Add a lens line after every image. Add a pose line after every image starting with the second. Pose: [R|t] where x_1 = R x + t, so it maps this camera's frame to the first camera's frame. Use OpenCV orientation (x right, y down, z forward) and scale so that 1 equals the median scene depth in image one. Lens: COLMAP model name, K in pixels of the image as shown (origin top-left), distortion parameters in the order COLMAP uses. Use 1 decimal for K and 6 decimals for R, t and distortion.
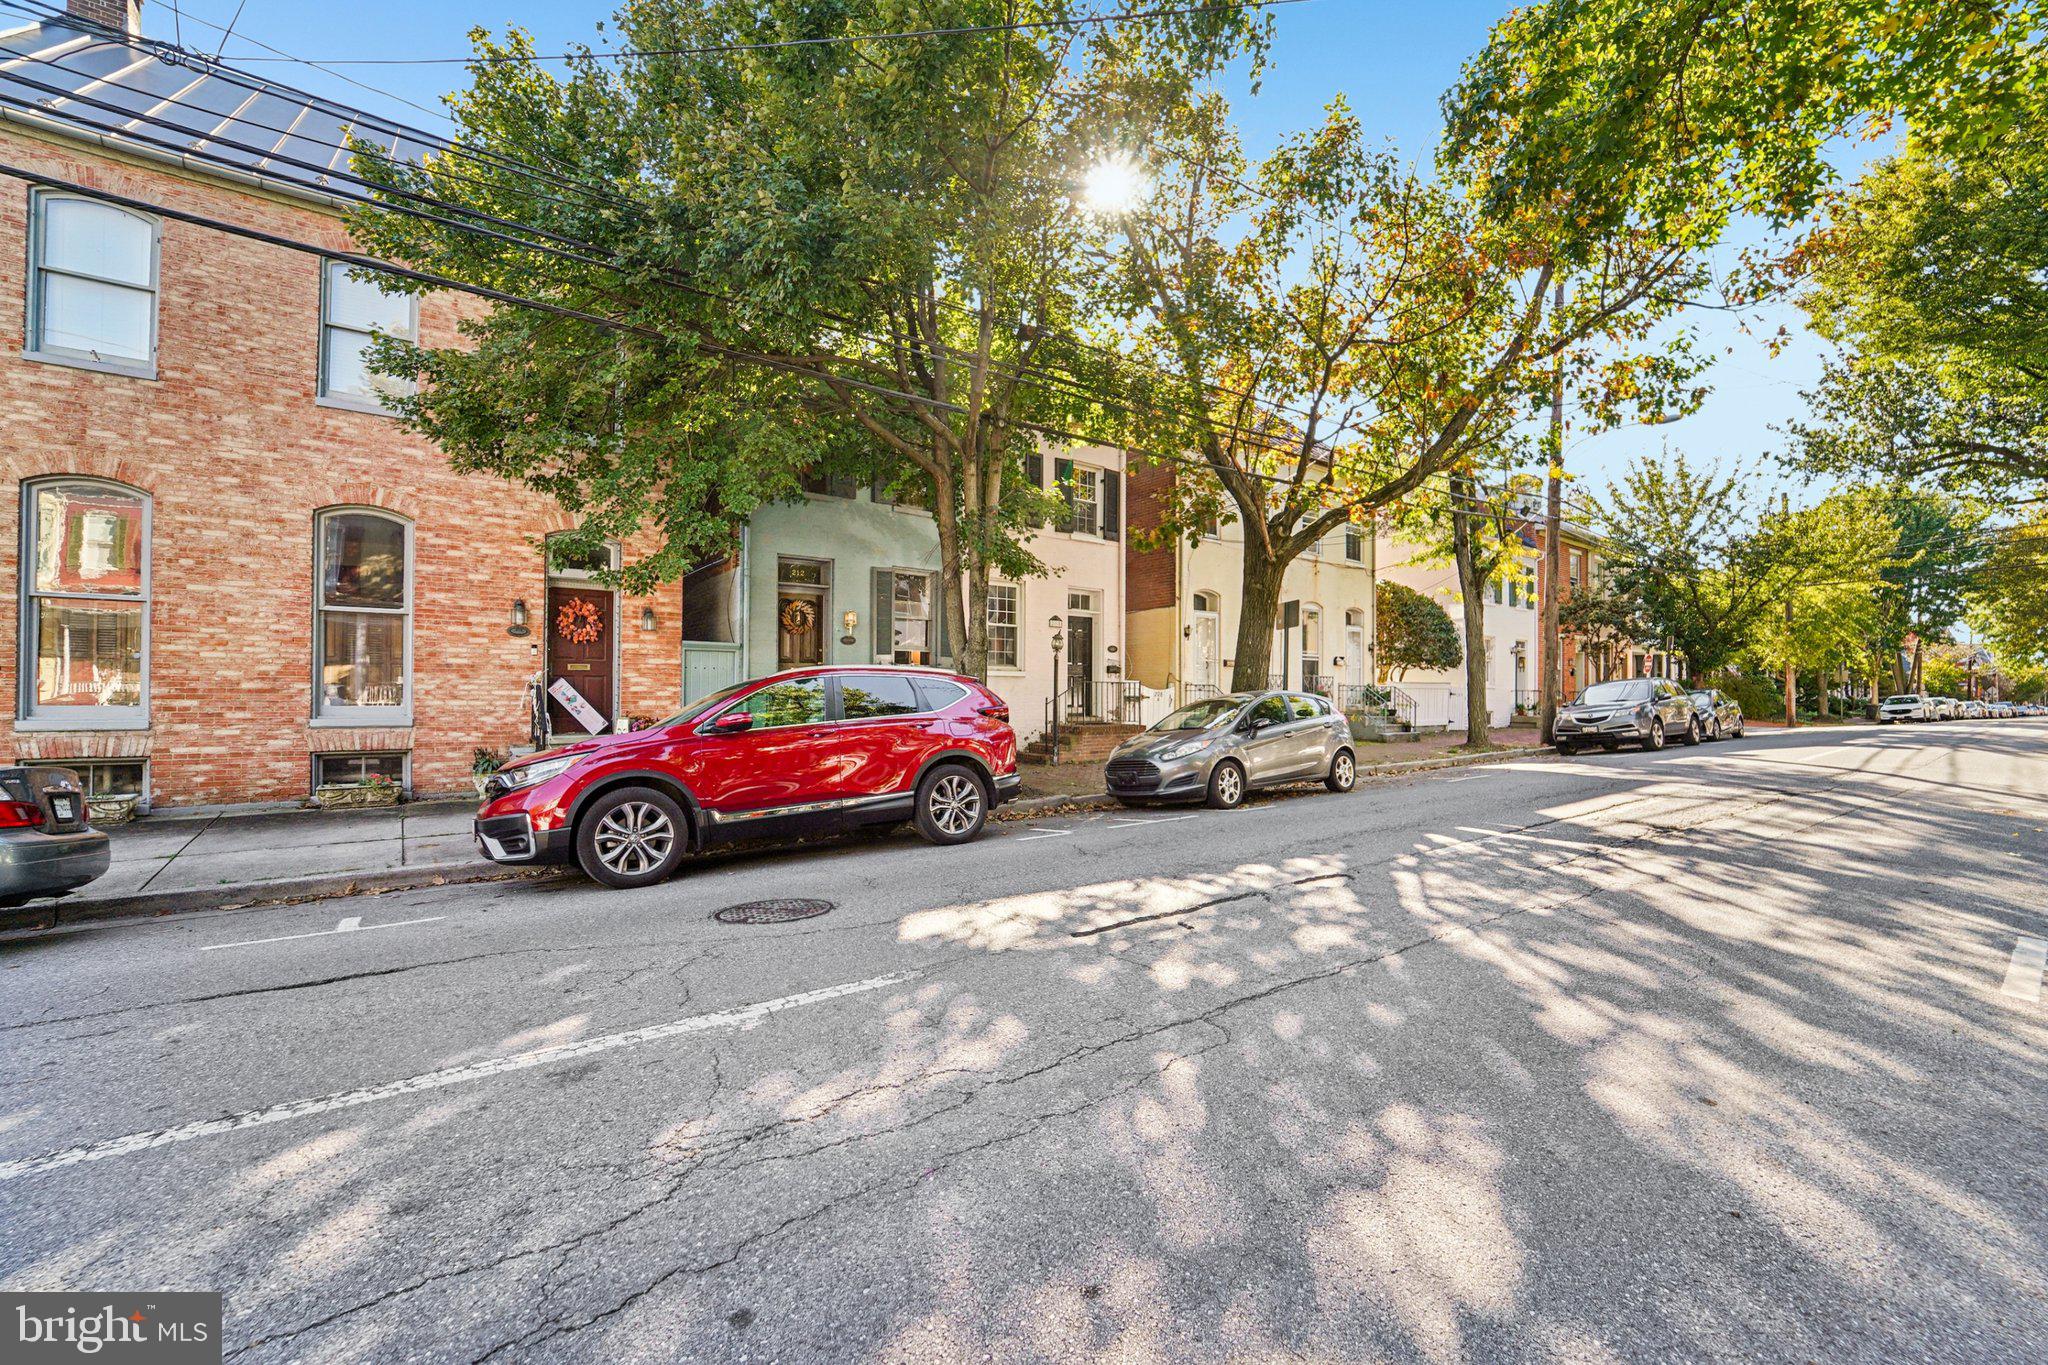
lens RADIAL K [[839.4, 0, 1025.5], [0, 839.4, 694.1], [0, 0, 1]] dist [-0.021702, -0.000086]
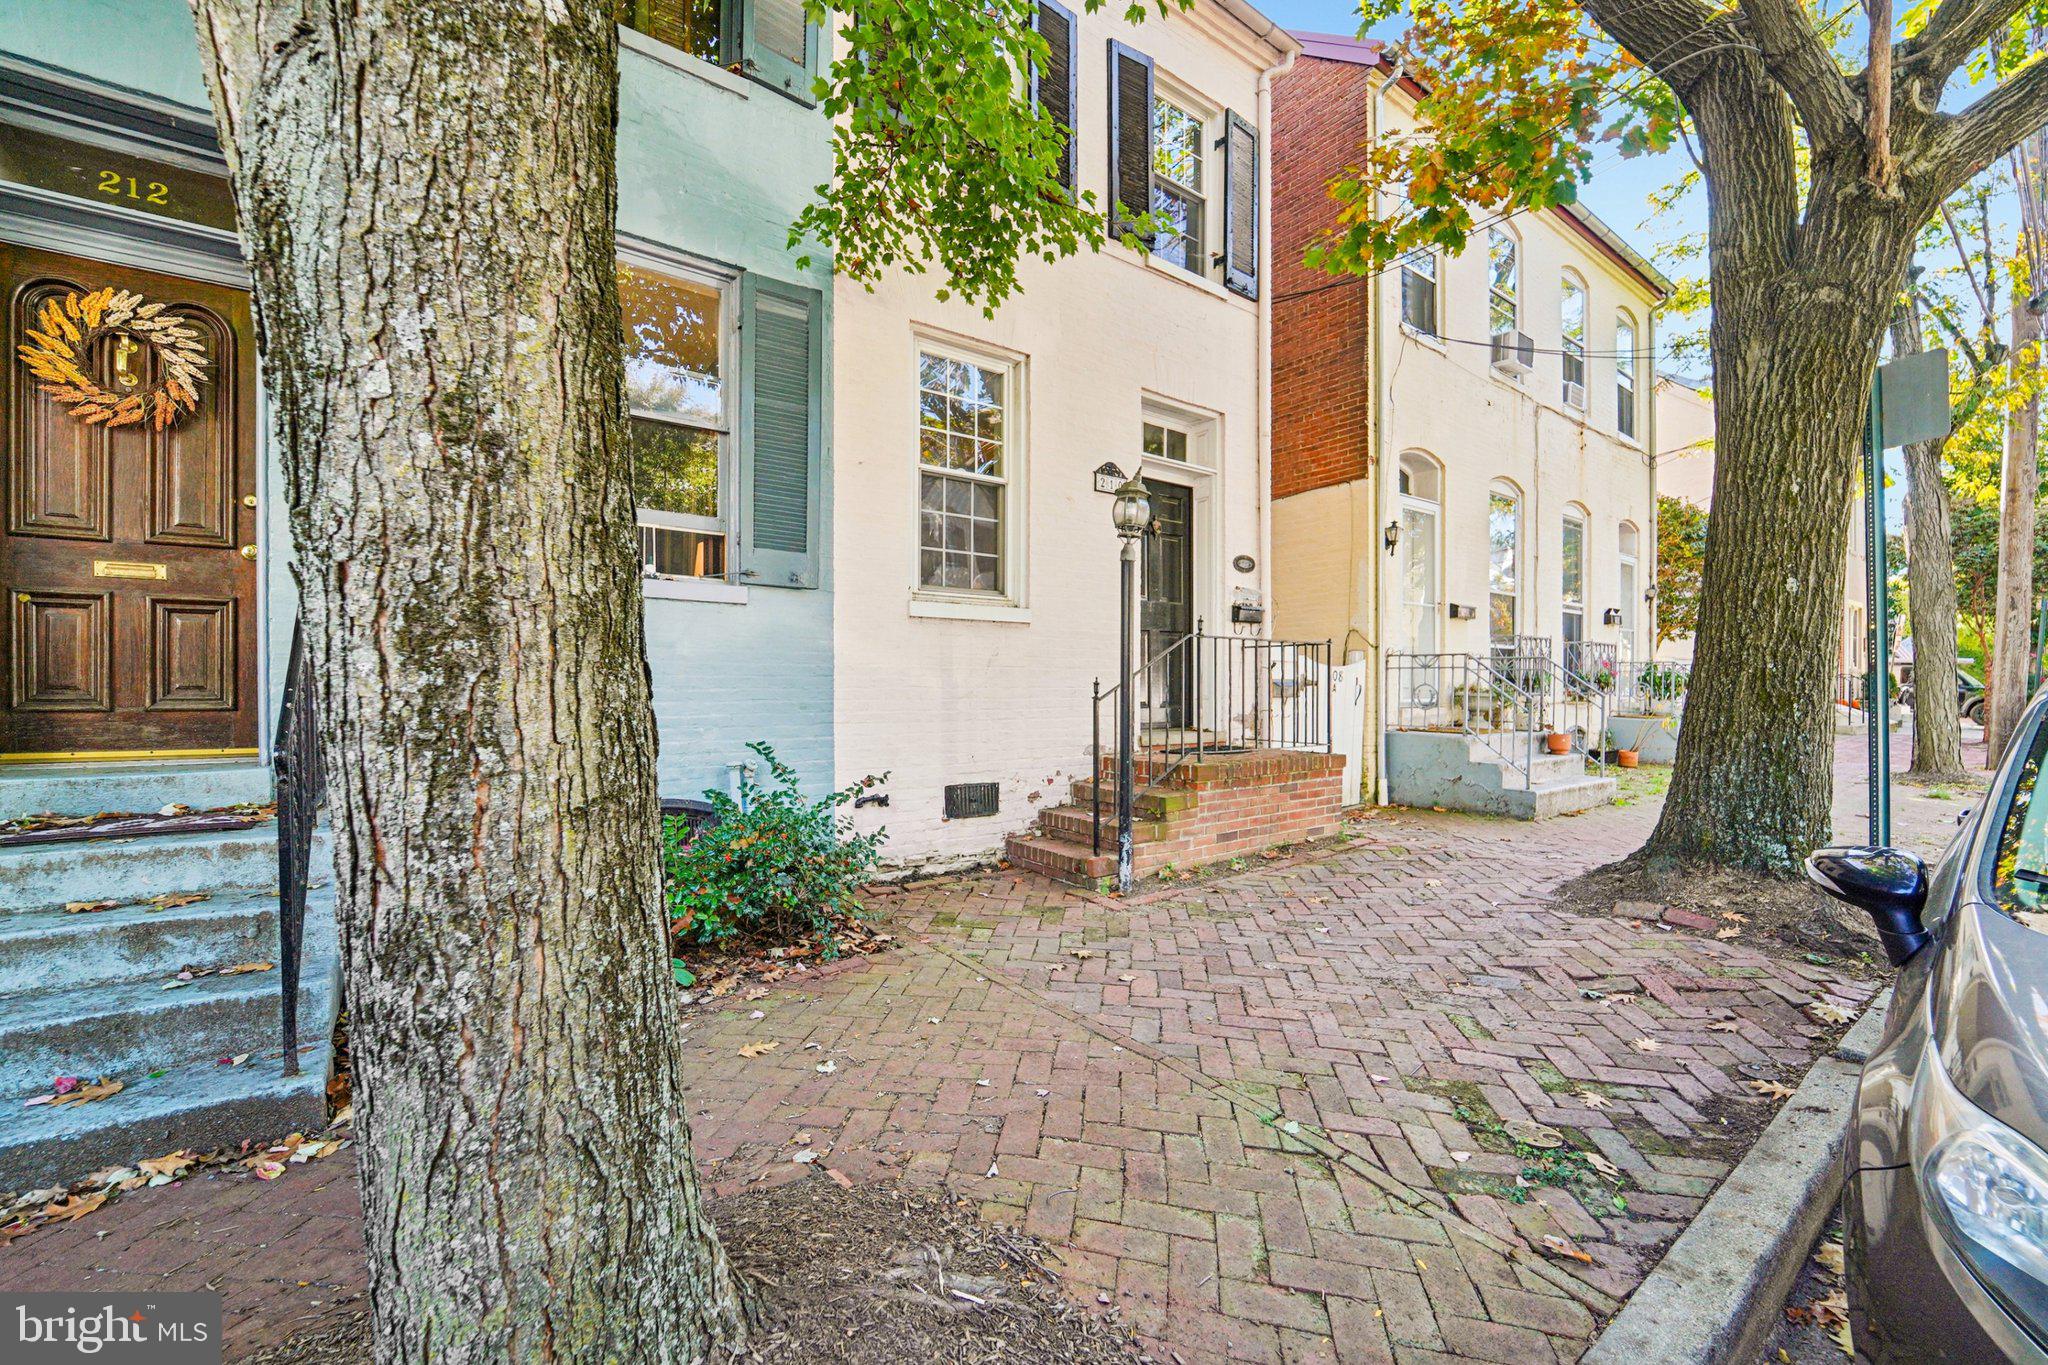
lens RADIAL K [[839.4, 0, 1025.5], [0, 839.4, 694.1], [0, 0, 1]] dist [-0.021702, -0.000086]
pose [[0.999992, -0.001699, 0.003571, -0.003343], [0.001660, 0.999939, 0.010879, 0.004733], [-0.003589, -0.010873, 0.999934, 0.616616]]
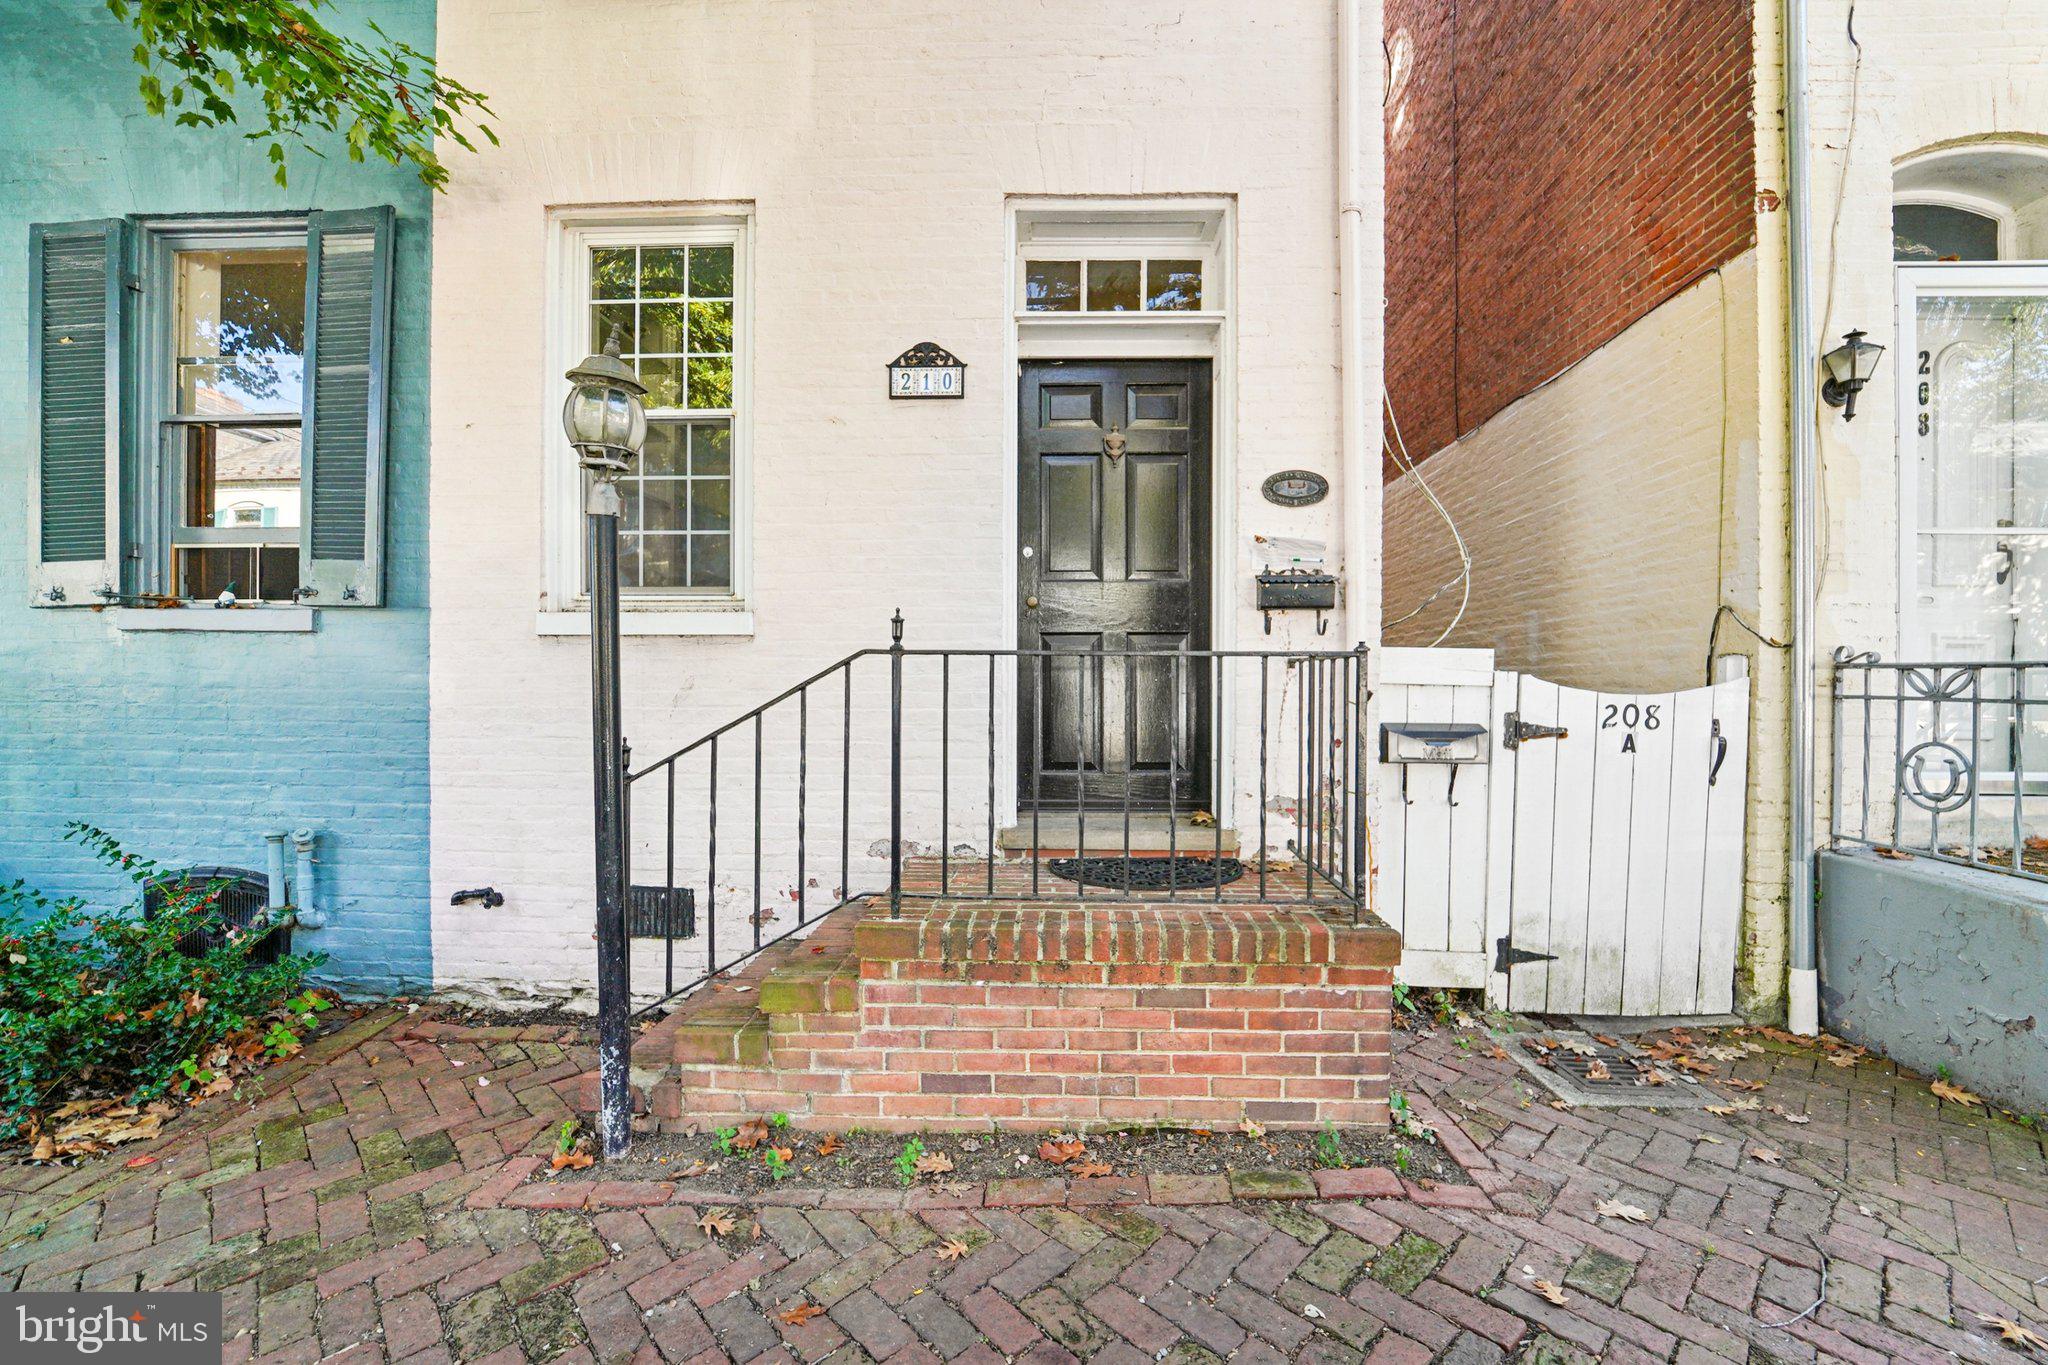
lens RADIAL K [[839.4, 0, 1025.5], [0, 839.4, 694.1], [0, 0, 1]] dist [-0.021702, -0.000086]
pose [[0.788228, 0.007074, -0.615343, 0.180982], [0.000783, 0.999922, 0.012498, -0.008257], [0.615383, -0.010333, 0.788161, 0.833775]]
